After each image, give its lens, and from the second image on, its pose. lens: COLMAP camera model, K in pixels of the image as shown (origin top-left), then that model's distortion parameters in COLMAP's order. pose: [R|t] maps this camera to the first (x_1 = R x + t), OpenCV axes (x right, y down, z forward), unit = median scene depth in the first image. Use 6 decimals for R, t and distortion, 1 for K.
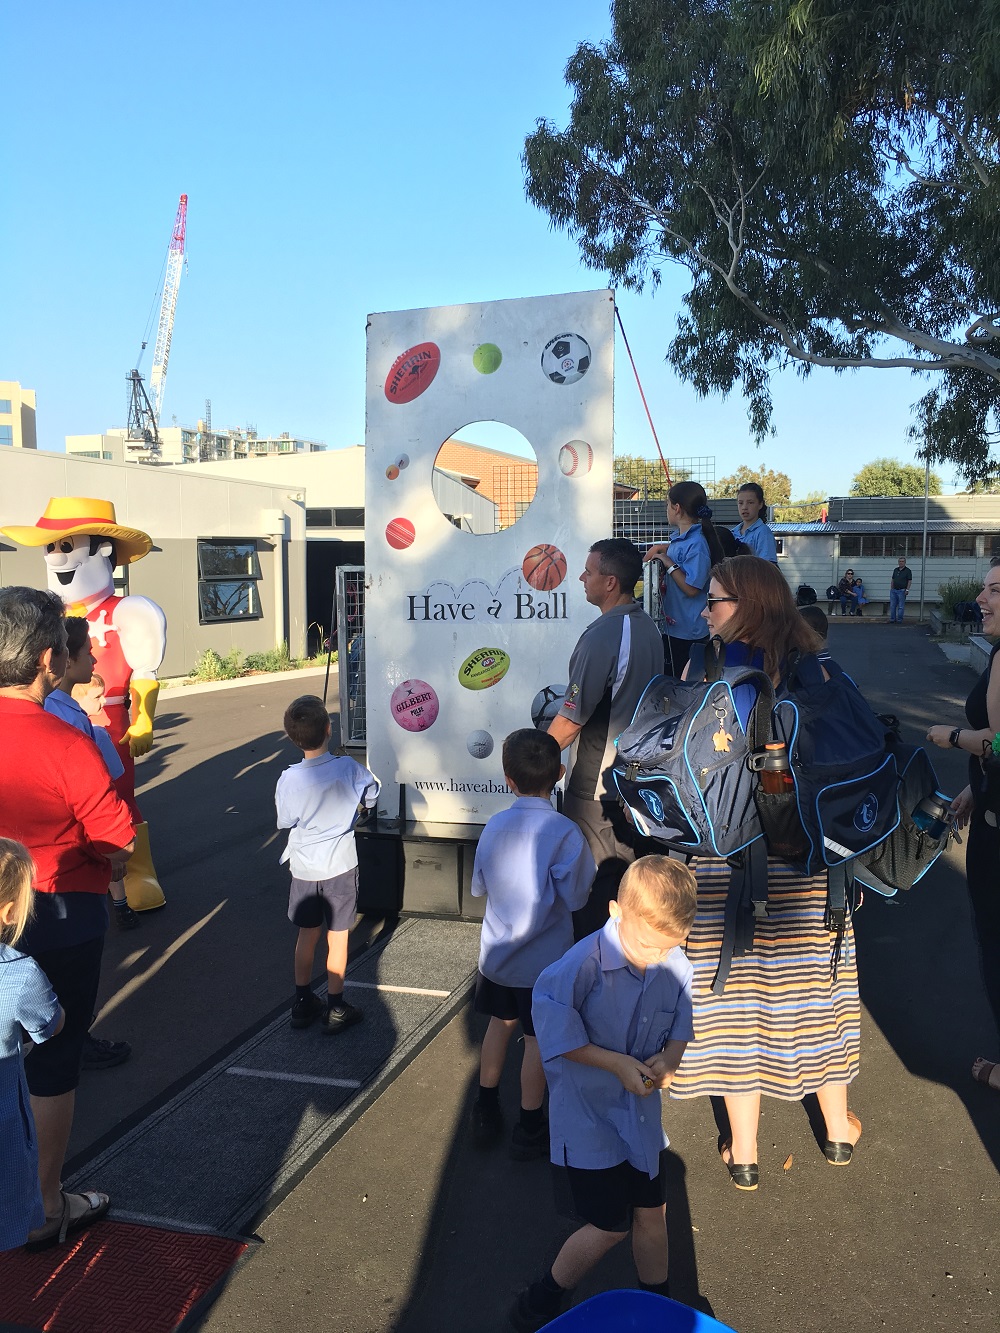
lens RADIAL K [[1132.0, 0, 508.9], [0, 1132.0, 674.9], [0, 0, 1]] dist [0.048407, -0.030374]
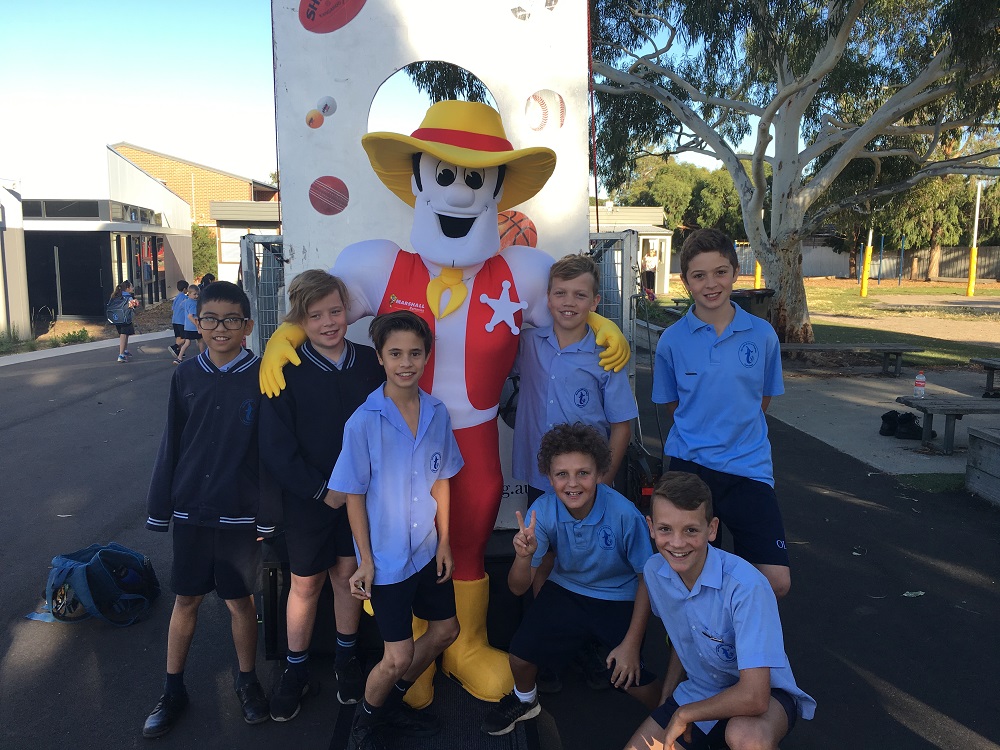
lens RADIAL K [[849.2, 0, 497.4], [0, 849.2, 385.0], [0, 0, 1]] dist [0.048407, -0.030374]
pose [[0.937601, -0.049319, 0.344198, -0.082678], [0.031819, 0.997906, 0.056310, -0.007575], [-0.346254, -0.041844, 0.937207, 0.153021]]
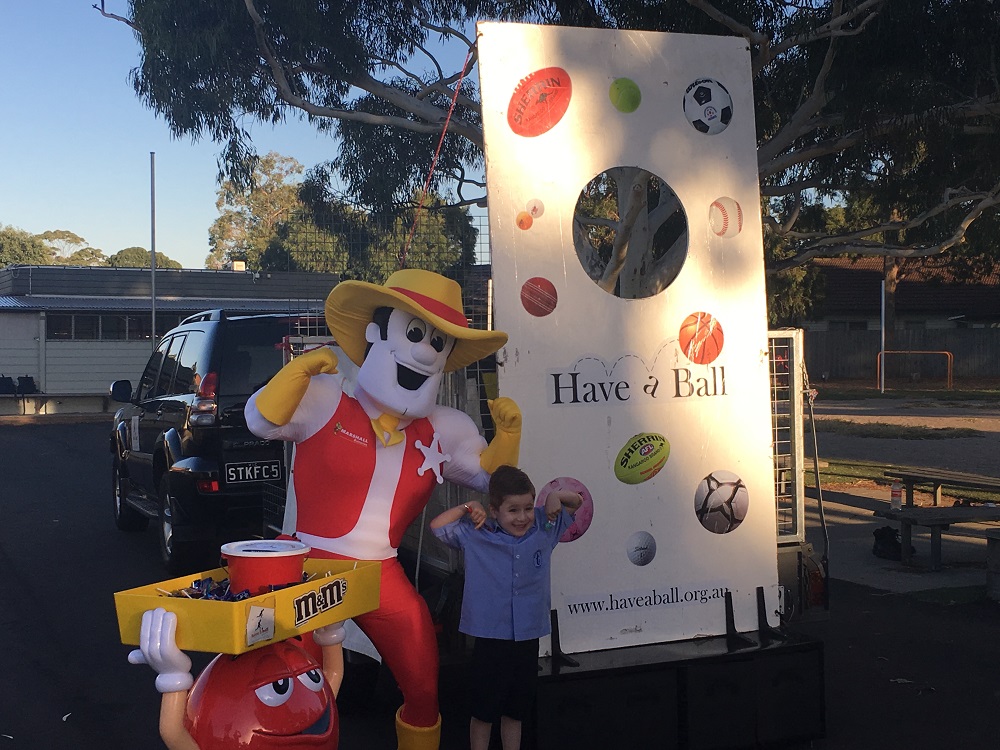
lens RADIAL K [[1449.9, 0, 486.8], [0, 1449.9, 399.9], [0, 0, 1]] dist [0.042043, 0.000000]
pose [[0.759835, -0.027099, 0.649551, -0.327077], [0.068992, 0.996850, -0.039118, -0.005838], [-0.646445, 0.074537, 0.759311, 0.102139]]
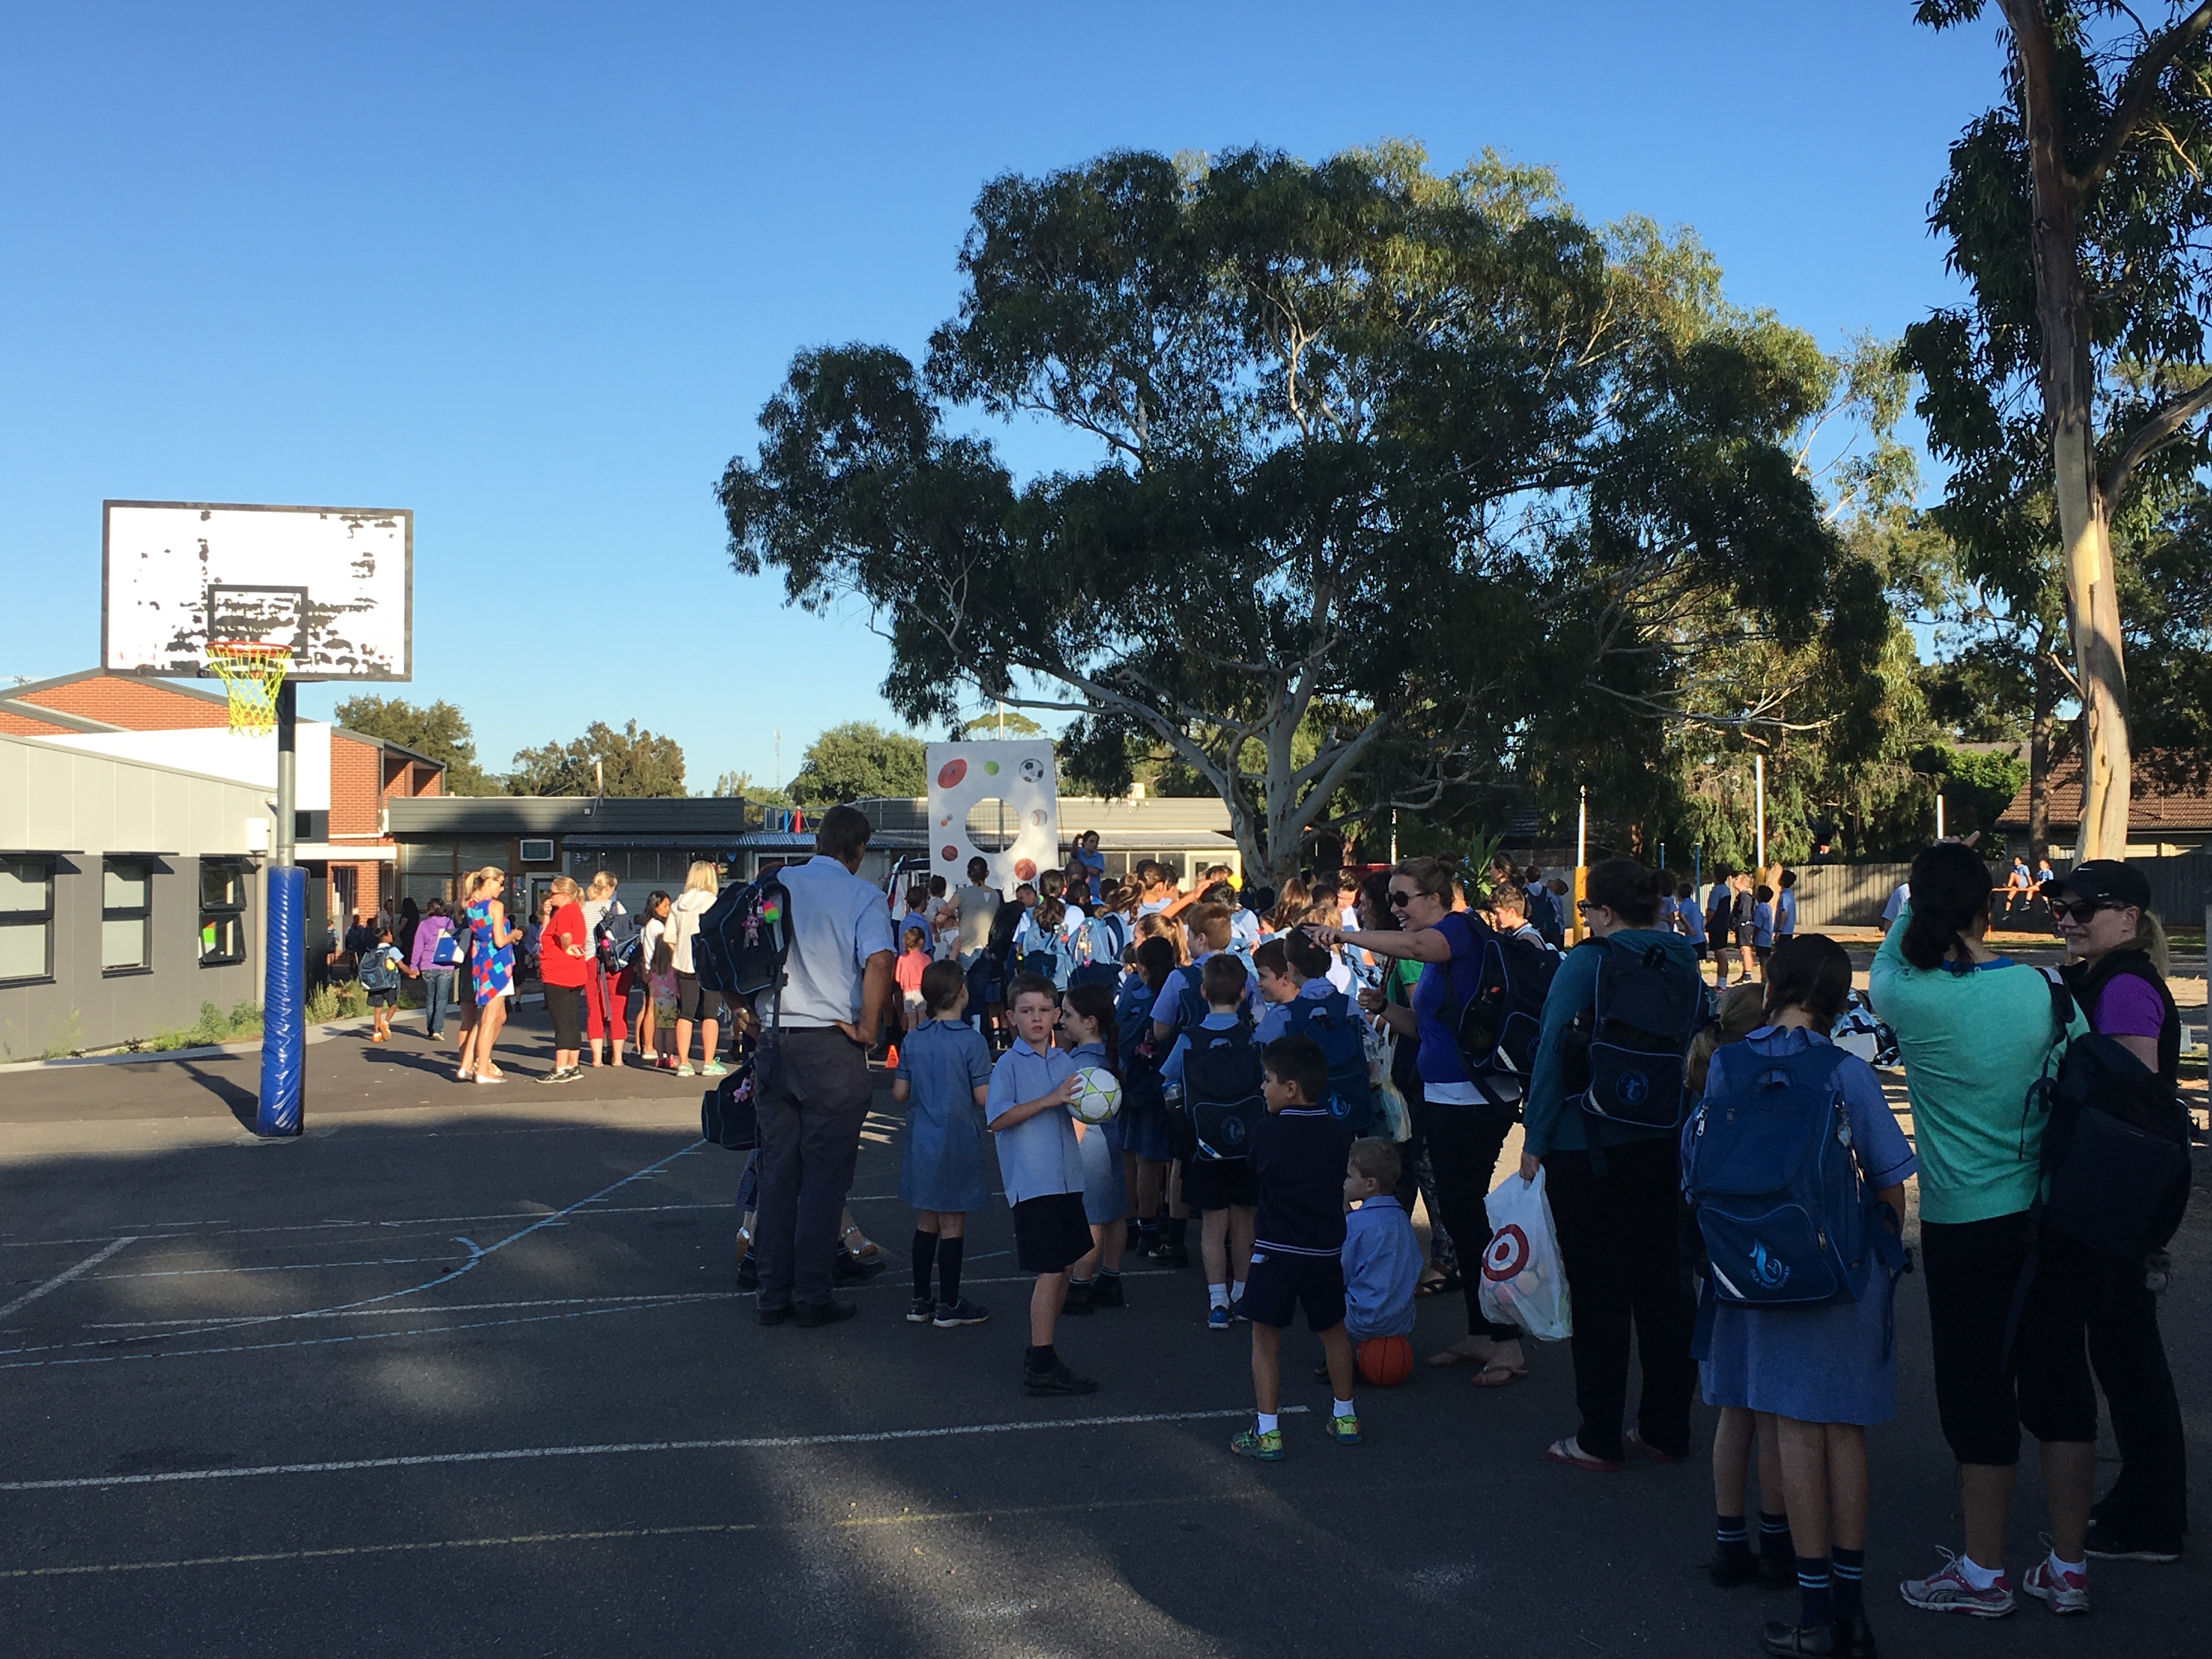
lens RADIAL K [[2549.2, 0, 1102.8], [0, 2549.2, 837.7], [0, 0, 1]] dist [0.067040, 0.000000]
pose [[0.898870, 0.001348, 0.438213, -0.739284], [0.053839, 0.992080, -0.113488, 0.150037], [-0.434895, 0.125604, 0.891678, -1.261628]]
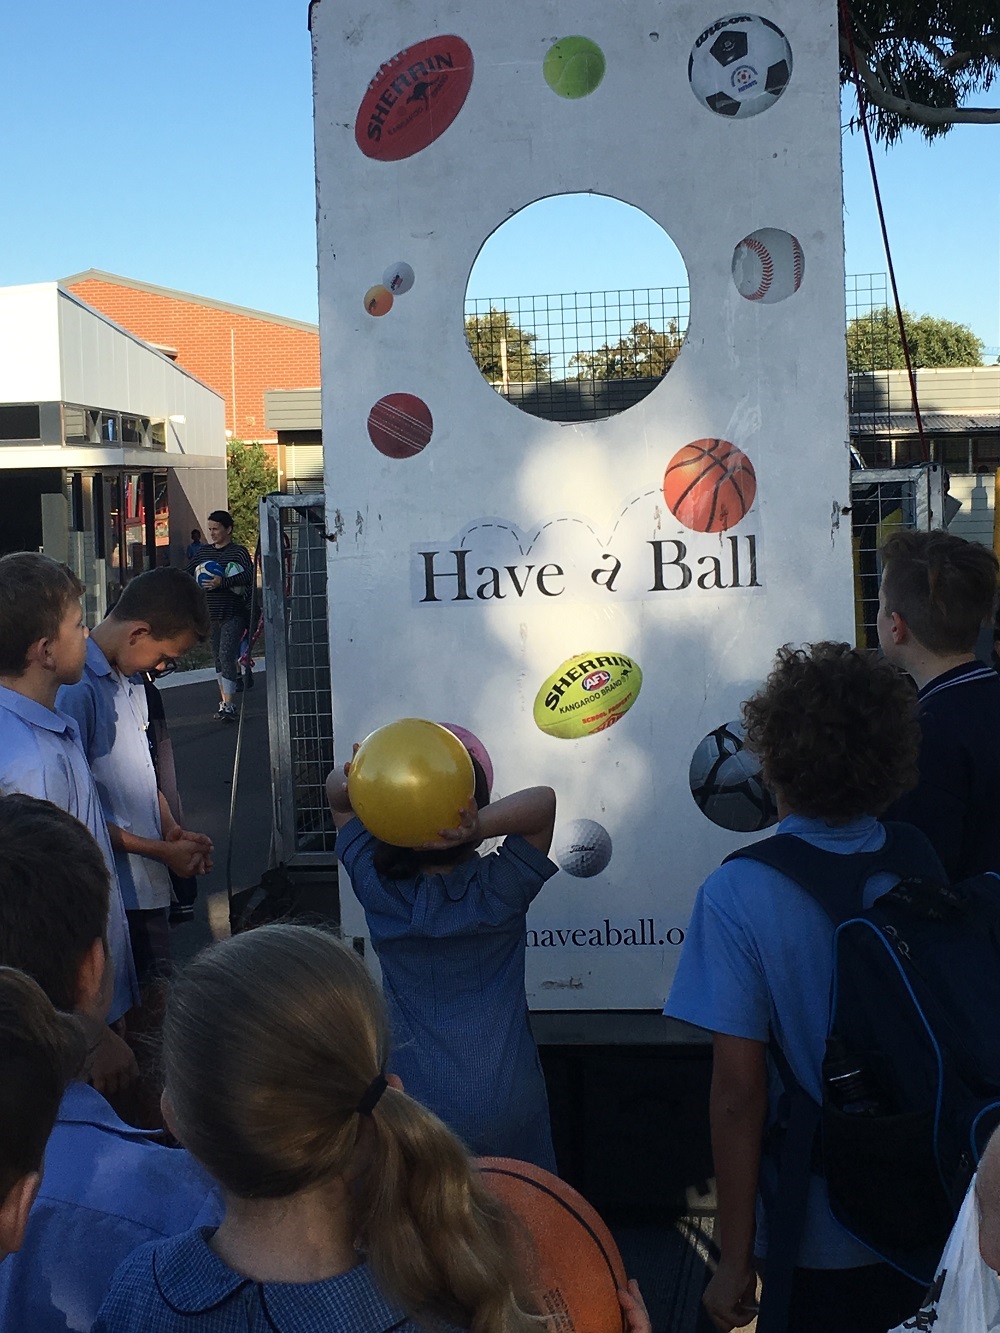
lens RADIAL K [[2058.6, 0, 469.4], [0, 2058.6, 690.6], [0, 0, 1]] dist [0.024735, 0.000000]
pose [[0.991280, -0.037267, 0.126390, -0.075186], [0.038349, 0.999246, -0.006139, -0.001552], [-0.126066, 0.010933, 0.991962, 0.047794]]
